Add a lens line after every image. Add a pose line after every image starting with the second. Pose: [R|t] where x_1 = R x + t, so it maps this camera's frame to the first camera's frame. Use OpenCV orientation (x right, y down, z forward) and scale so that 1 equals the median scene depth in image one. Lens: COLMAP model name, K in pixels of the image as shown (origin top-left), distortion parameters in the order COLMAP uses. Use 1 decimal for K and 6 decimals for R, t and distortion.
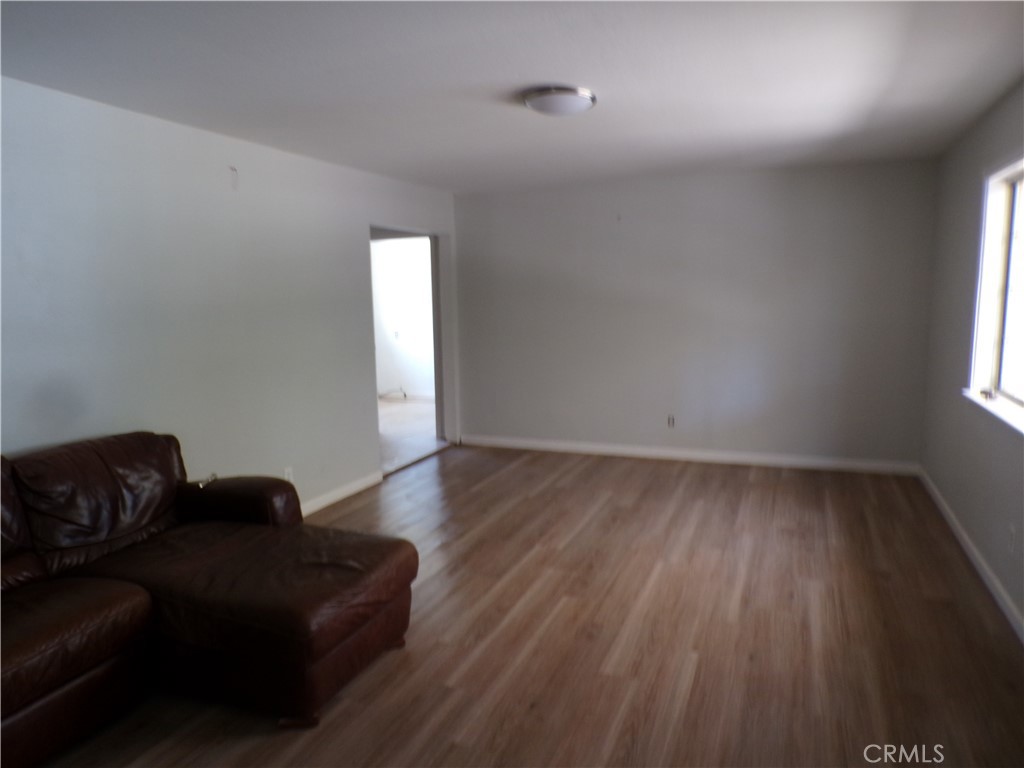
lens RADIAL K [[686.6, 0, 512.0], [0, 686.6, 384.0], [0, 0, 1]] dist [-0.035016, -0.000223]
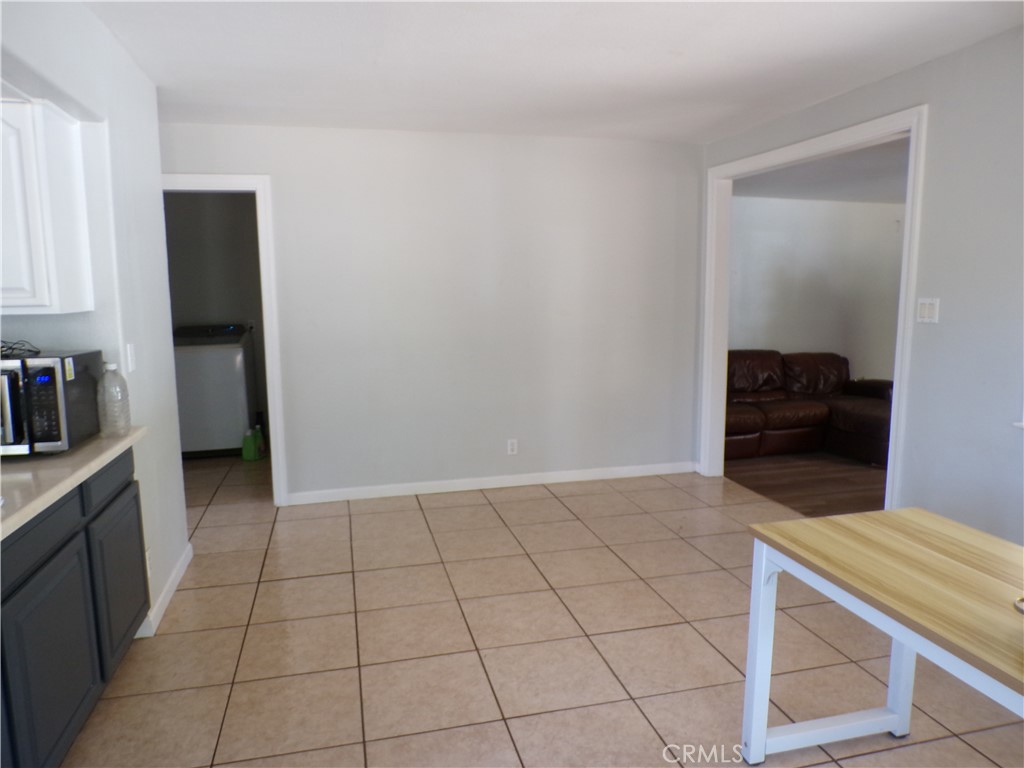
lens RADIAL K [[686.6, 0, 512.0], [0, 686.6, 384.0], [0, 0, 1]] dist [-0.035016, -0.000223]
pose [[0.601336, 0.124213, -0.789282, 0.648239], [-0.114408, 0.991049, 0.068800, 0.154000], [0.790763, 0.048928, 0.610164, -1.288434]]
